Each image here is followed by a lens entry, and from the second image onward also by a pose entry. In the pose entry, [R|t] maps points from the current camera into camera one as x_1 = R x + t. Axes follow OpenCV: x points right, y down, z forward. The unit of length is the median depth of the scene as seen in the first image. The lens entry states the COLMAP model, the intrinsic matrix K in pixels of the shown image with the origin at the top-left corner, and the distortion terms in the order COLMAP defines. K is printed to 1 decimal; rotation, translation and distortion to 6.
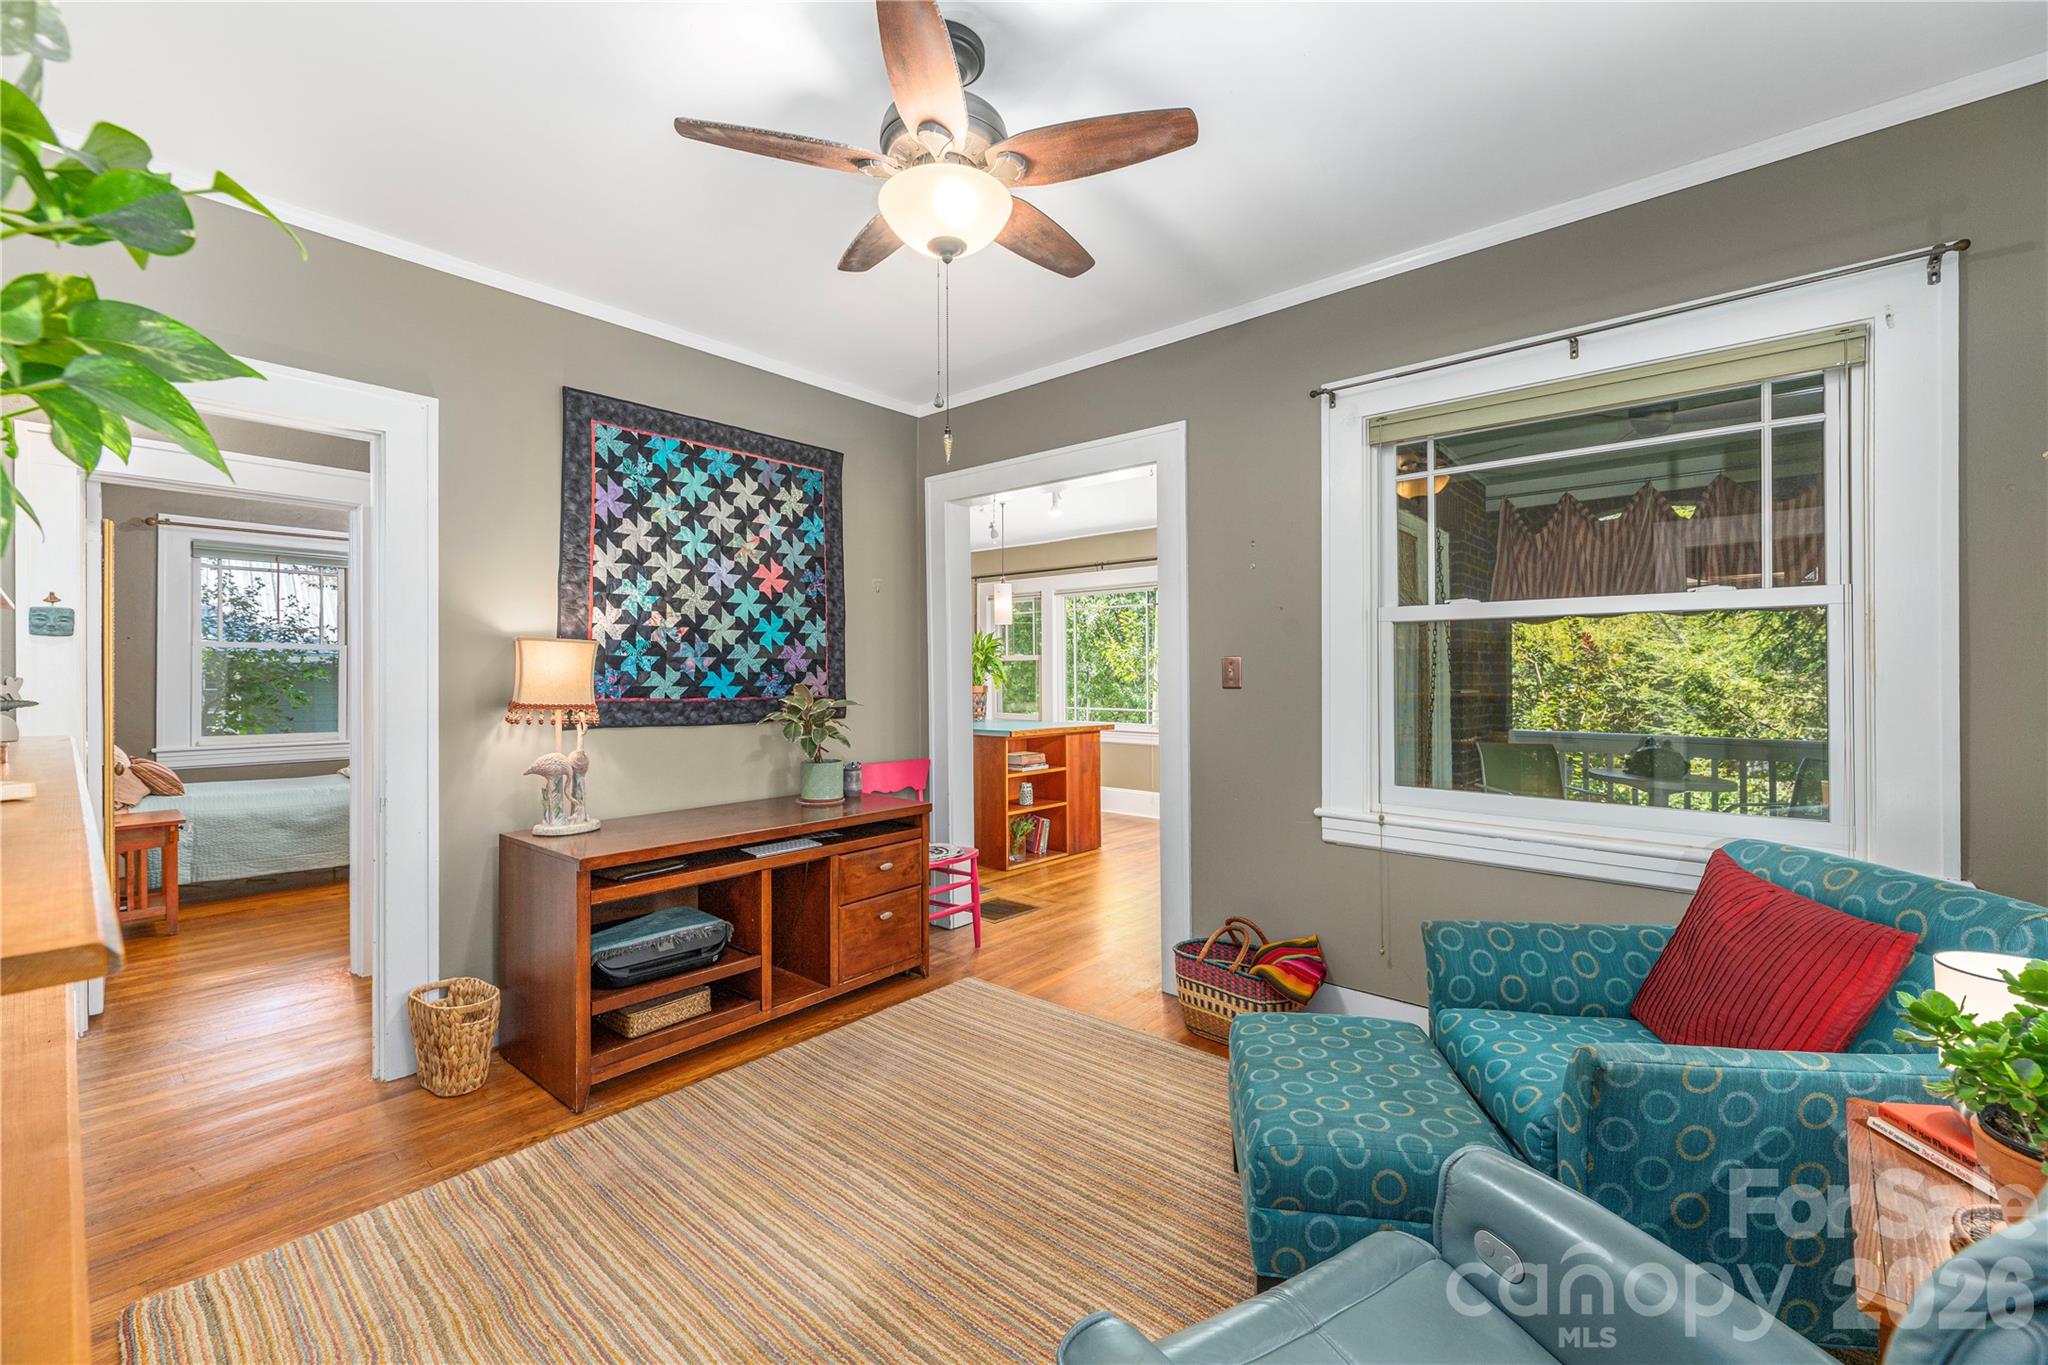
lens RADIAL K [[826.2, 0, 1028.9], [0, 826.2, 668.8], [0, 0, 1]] dist [0.001162, 0.000166]
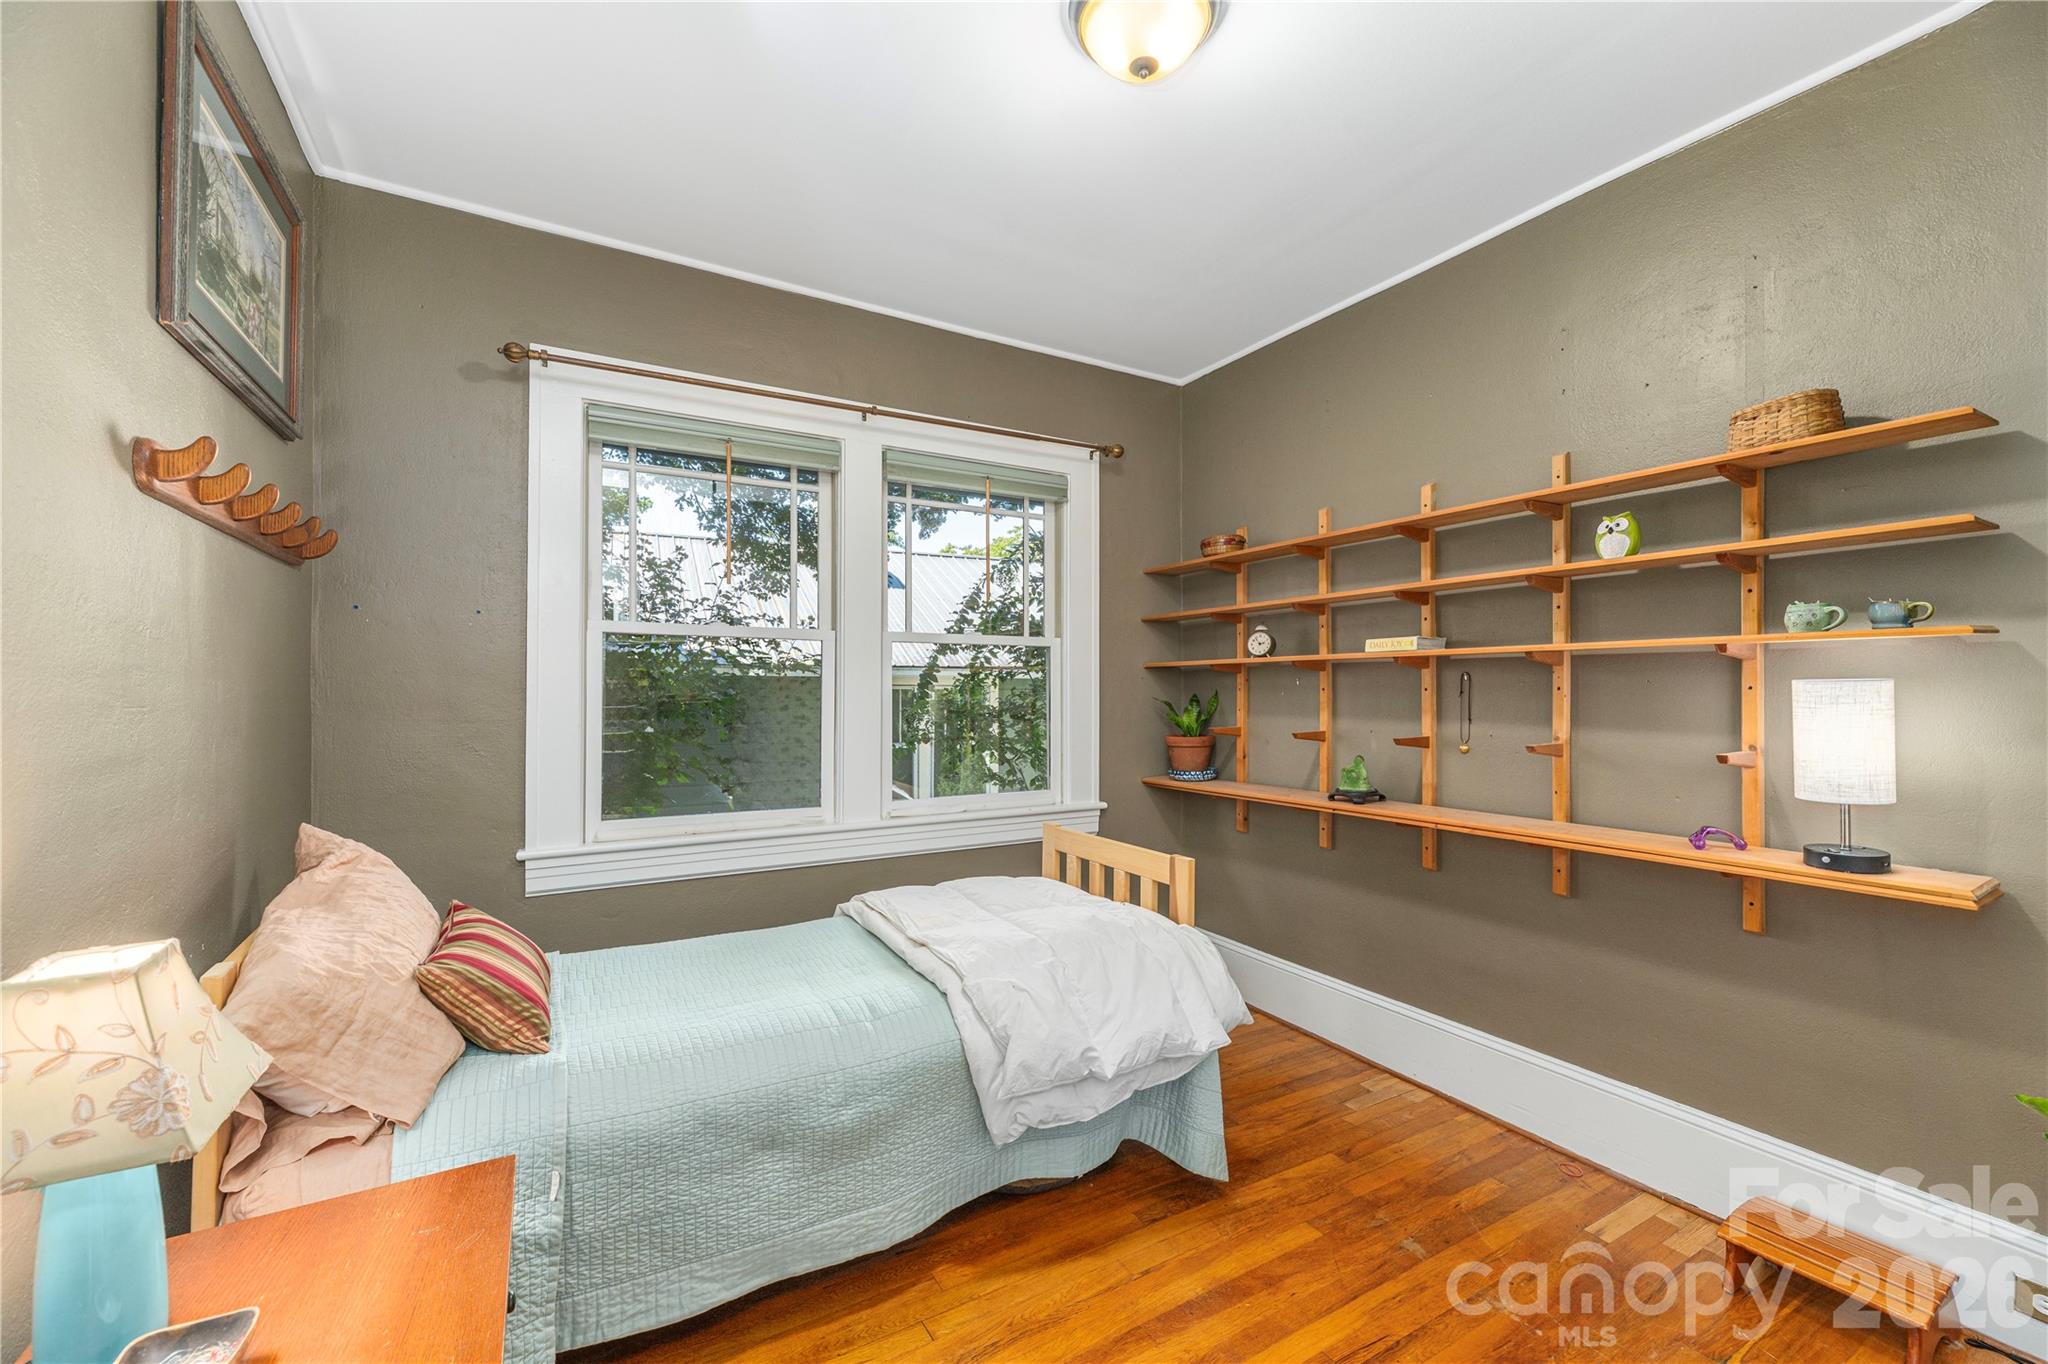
lens RADIAL K [[826.2, 0, 1028.9], [0, 826.2, 668.3], [0, 0, 1]] dist [0.001162, 0.000166]
pose [[0.946797, -0.012661, -0.321583, -0.385096], [0.005066, 0.999688, -0.024443, 0.004079], [0.321793, 0.021513, 0.946566, 0.394075]]
